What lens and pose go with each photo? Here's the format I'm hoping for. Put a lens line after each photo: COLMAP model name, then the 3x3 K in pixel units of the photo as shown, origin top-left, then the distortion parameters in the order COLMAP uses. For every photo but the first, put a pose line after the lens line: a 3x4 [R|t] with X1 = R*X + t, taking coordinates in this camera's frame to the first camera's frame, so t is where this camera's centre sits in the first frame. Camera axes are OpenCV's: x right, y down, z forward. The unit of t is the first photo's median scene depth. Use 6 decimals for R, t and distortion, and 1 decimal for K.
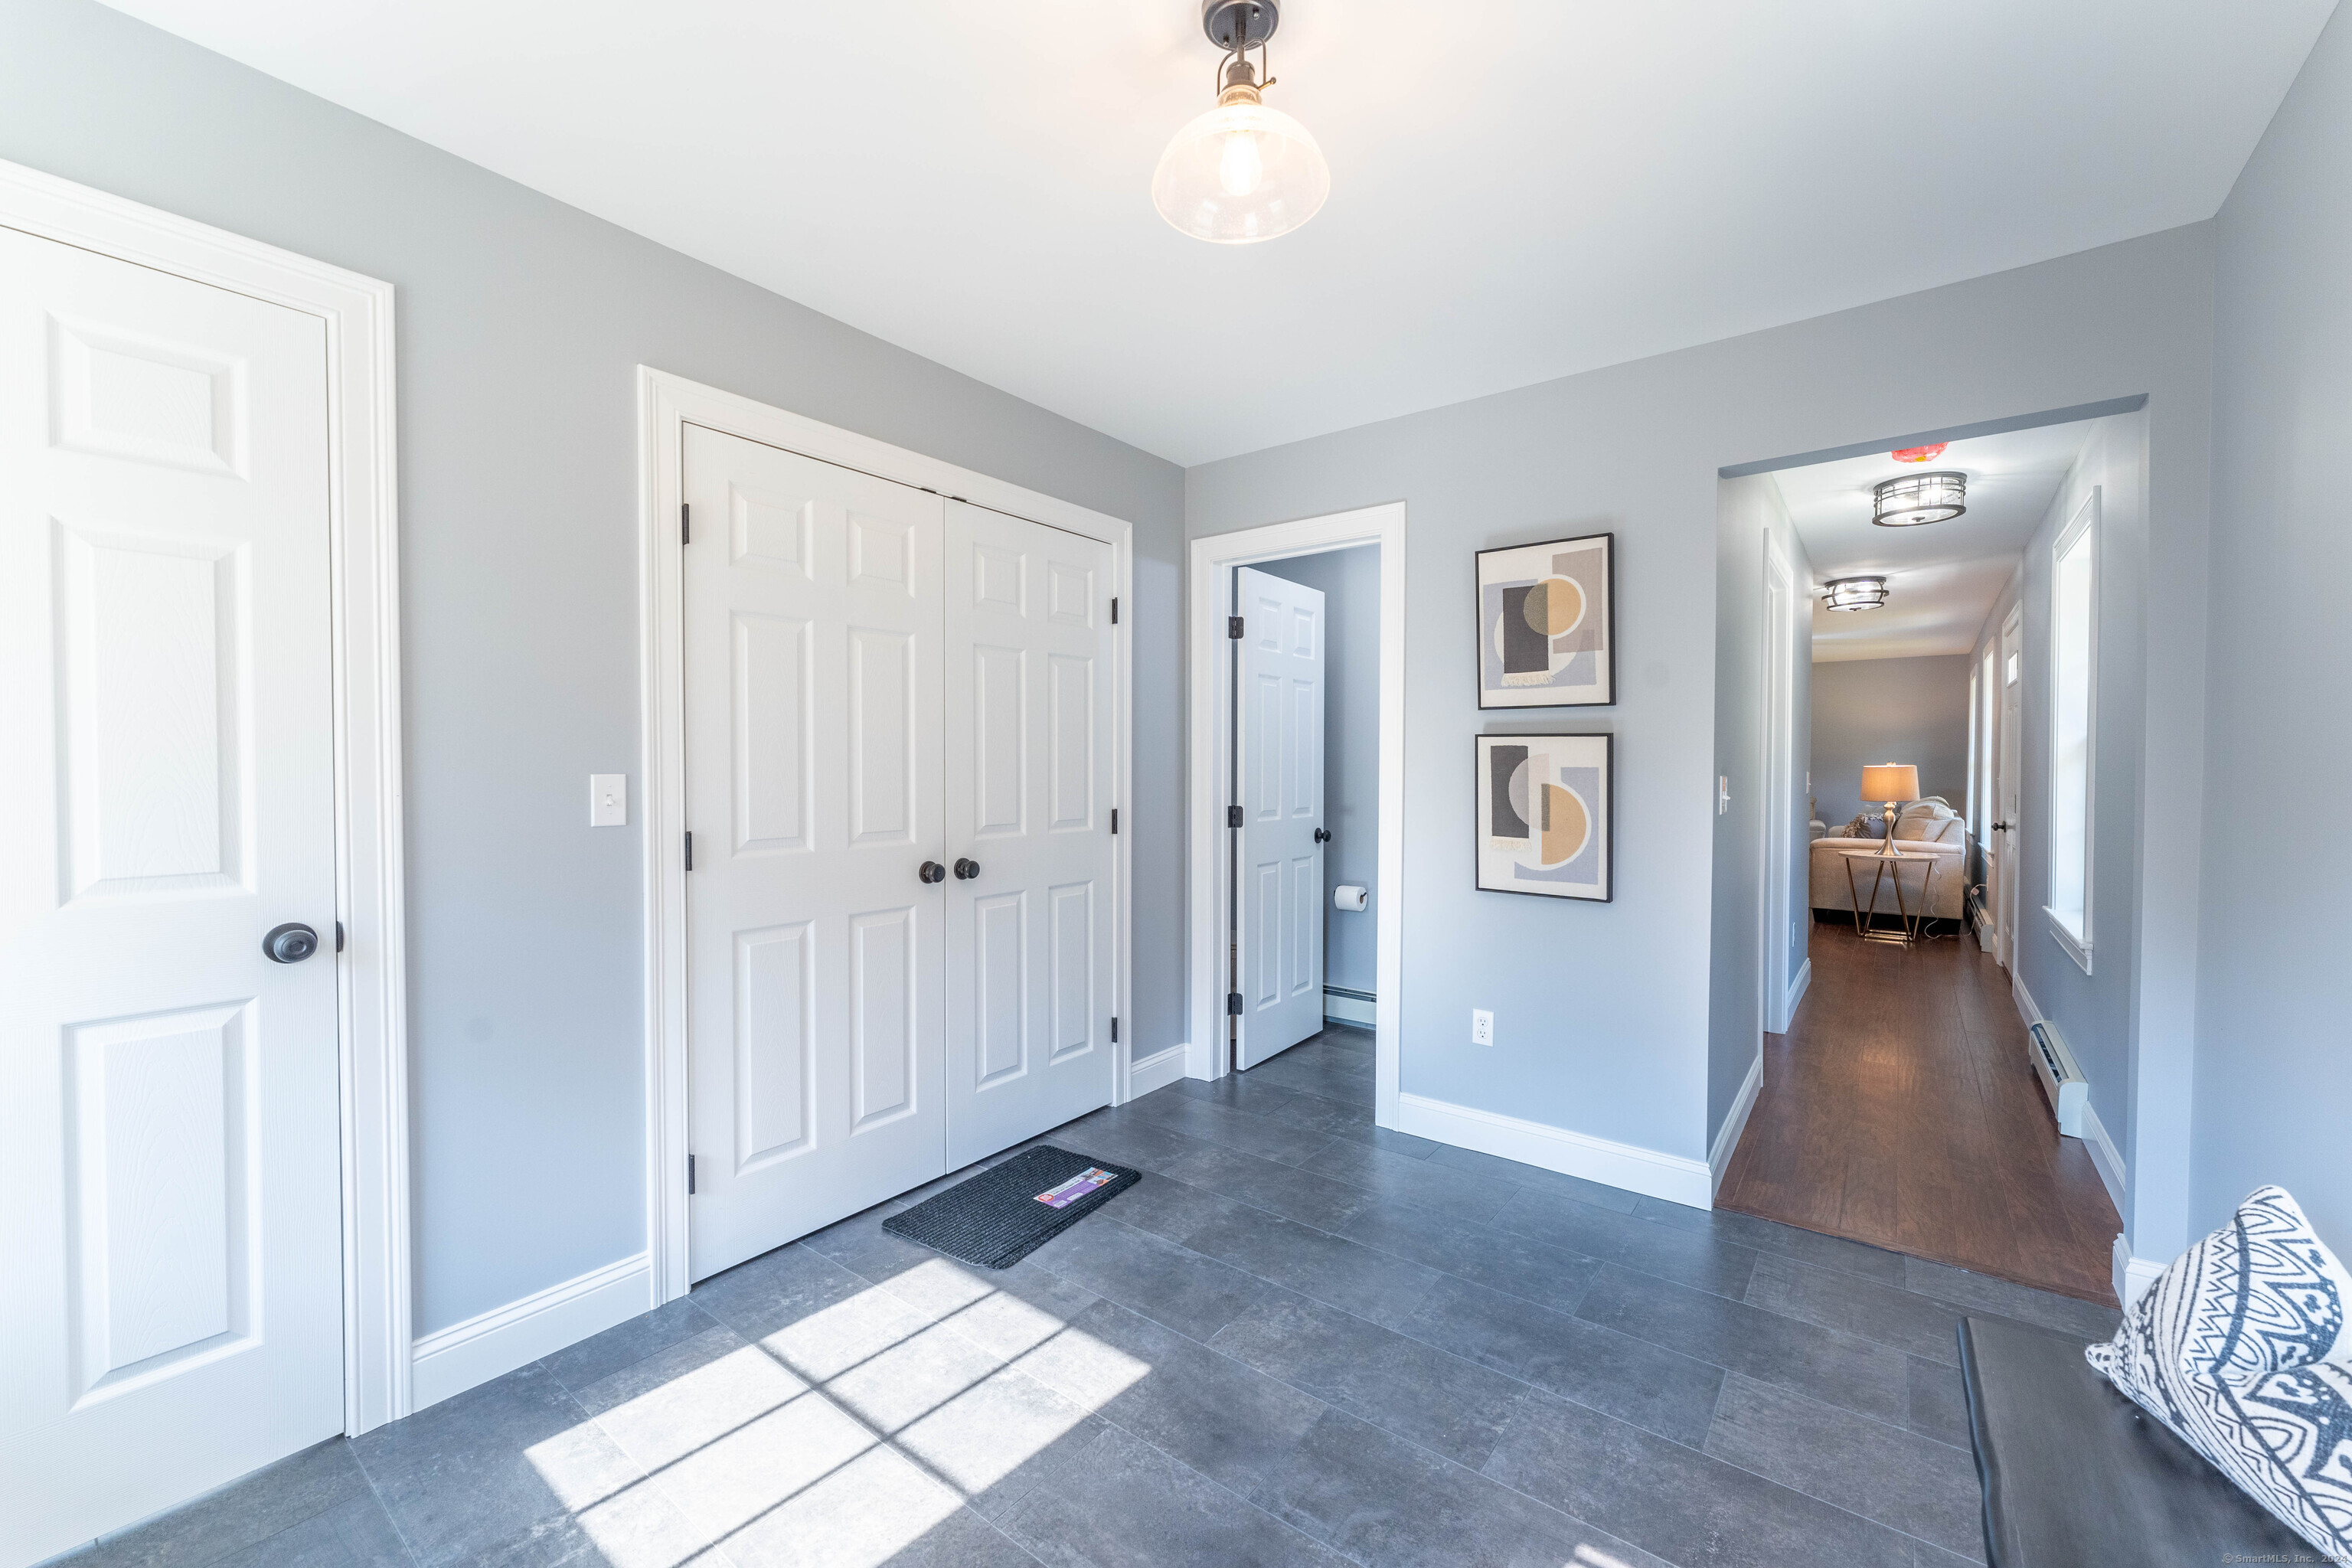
lens RADIAL K [[961.2, 0, 1165.0], [0, 961.2, 783.7], [0, 0, 1]] dist [-0.000228, 0.000384]
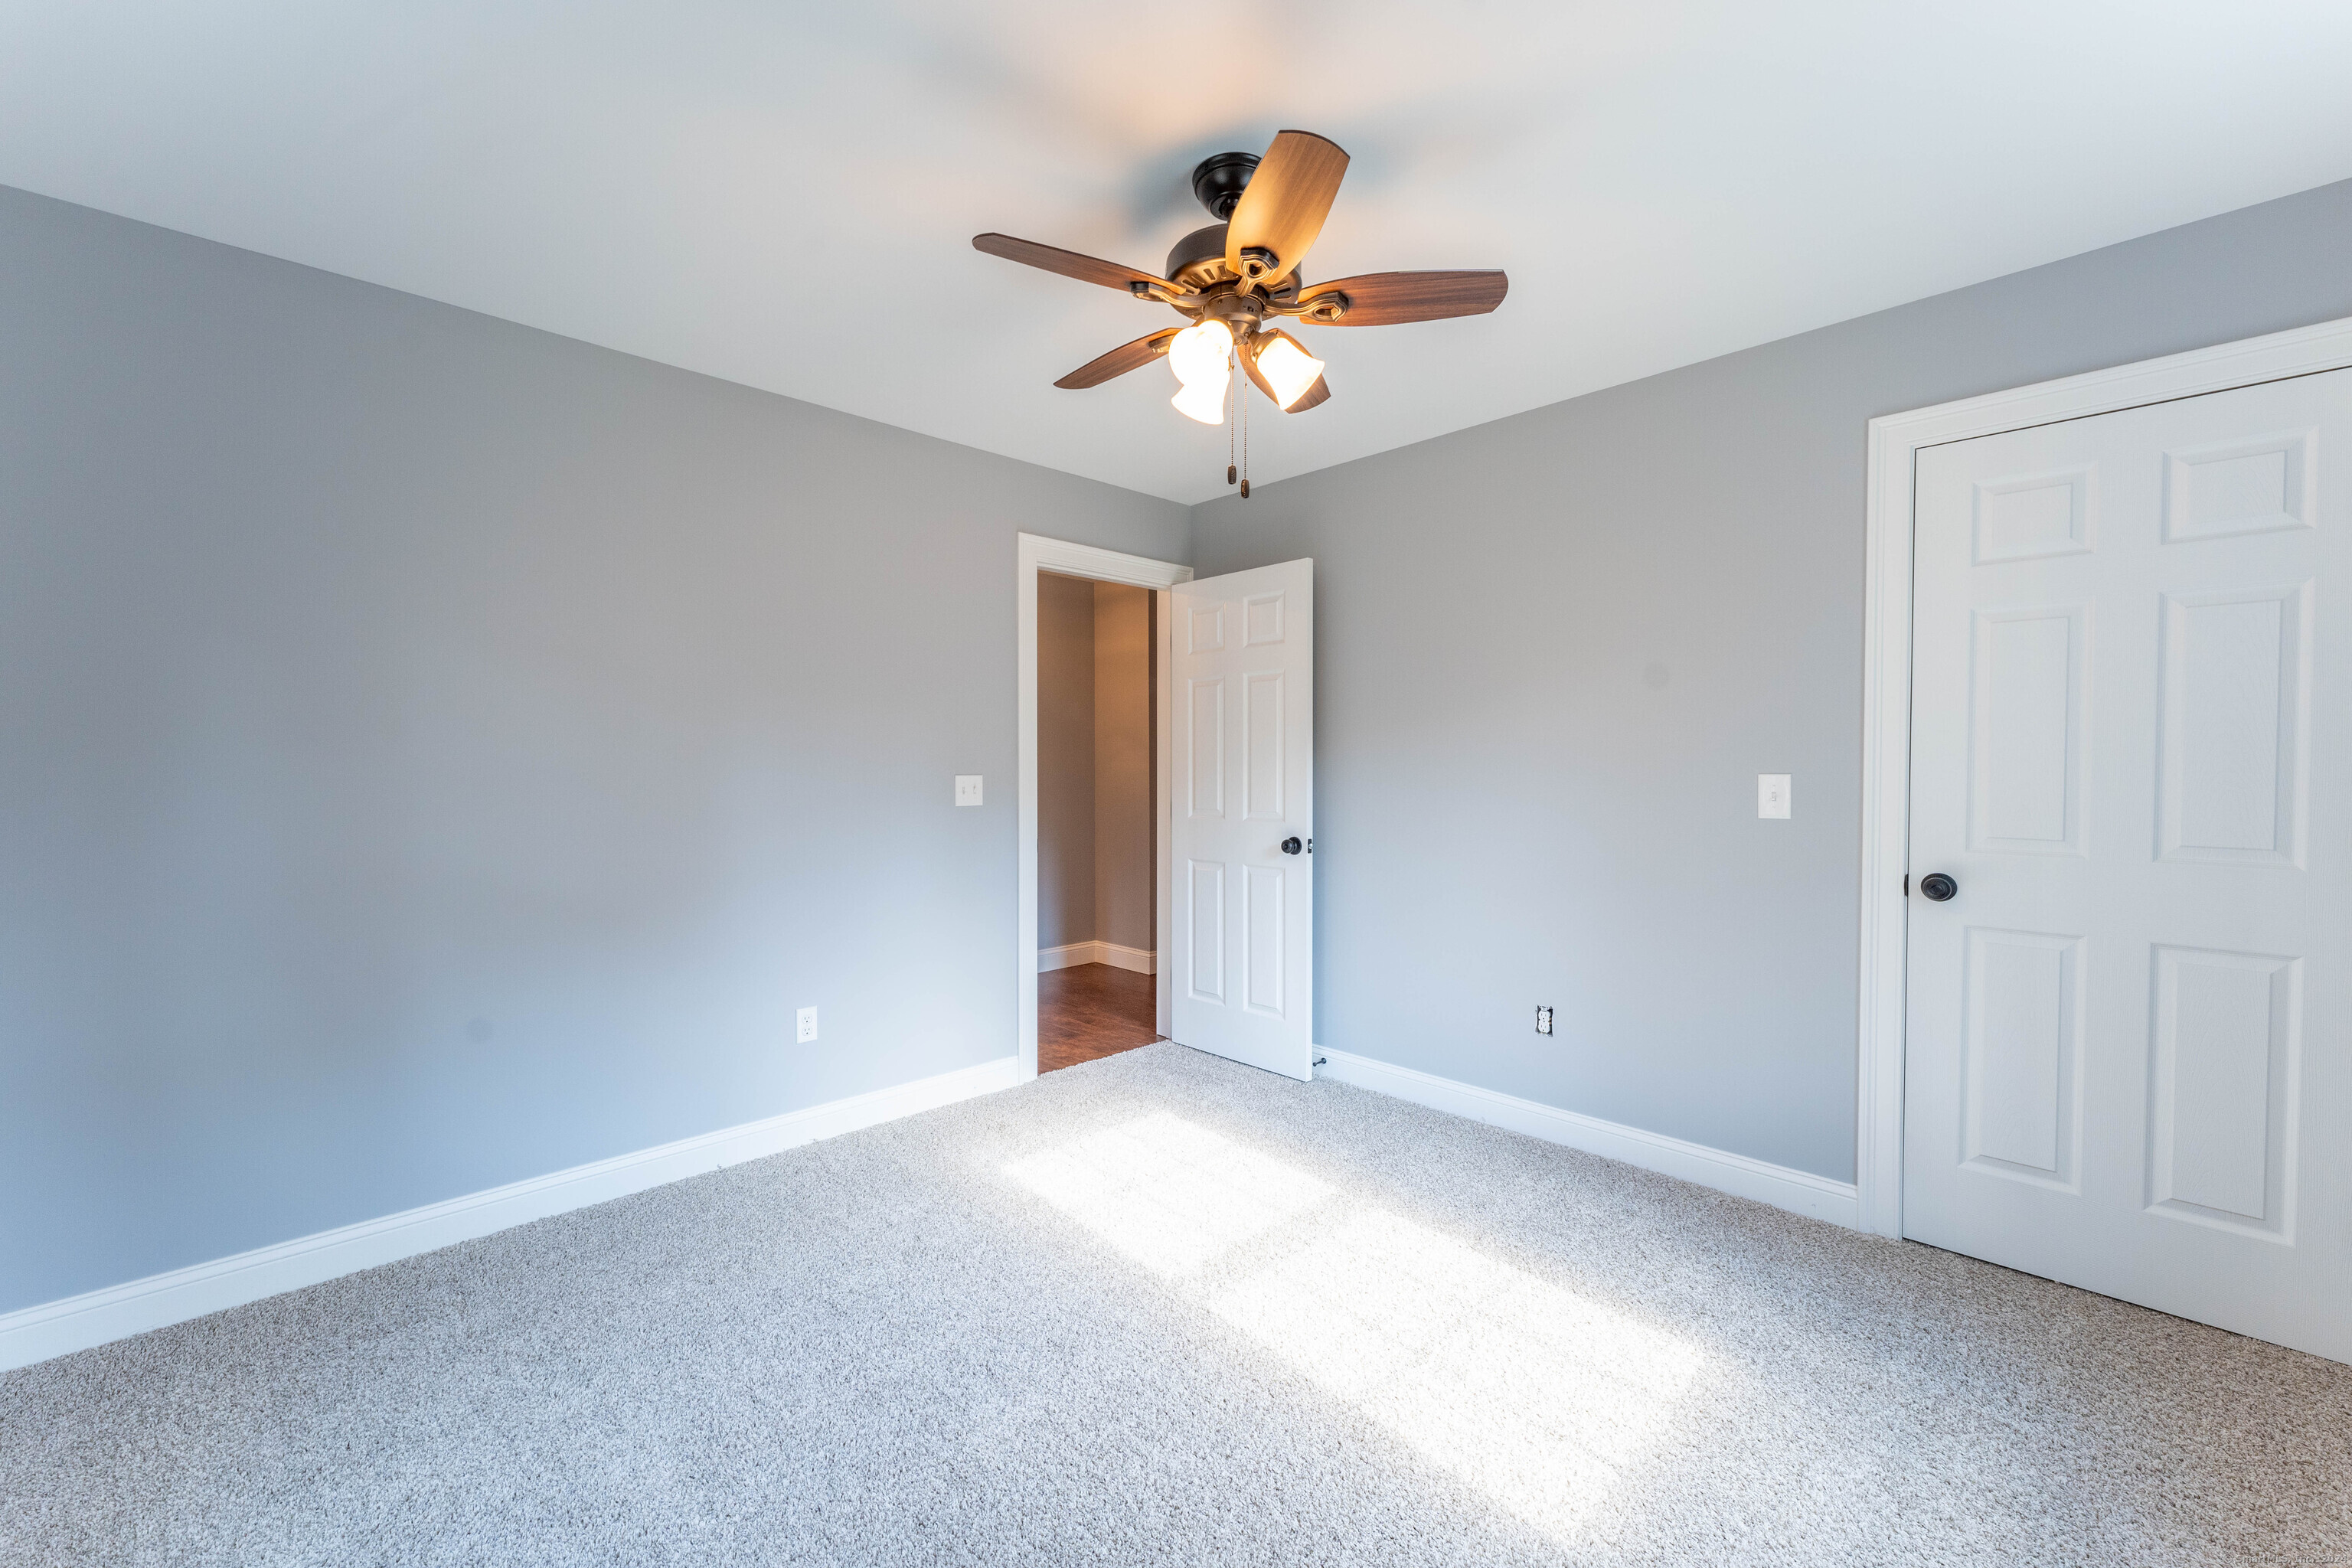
lens RADIAL K [[961.2, 0, 1170.2], [0, 961.2, 789.5], [0, 0, 1]] dist [-0.000228, 0.000384]
pose [[-0.079908, 0.029009, -0.996380, 0.381062], [-0.014797, 0.999432, 0.030285, -0.001919], [0.996692, 0.017163, -0.079434, -0.337066]]
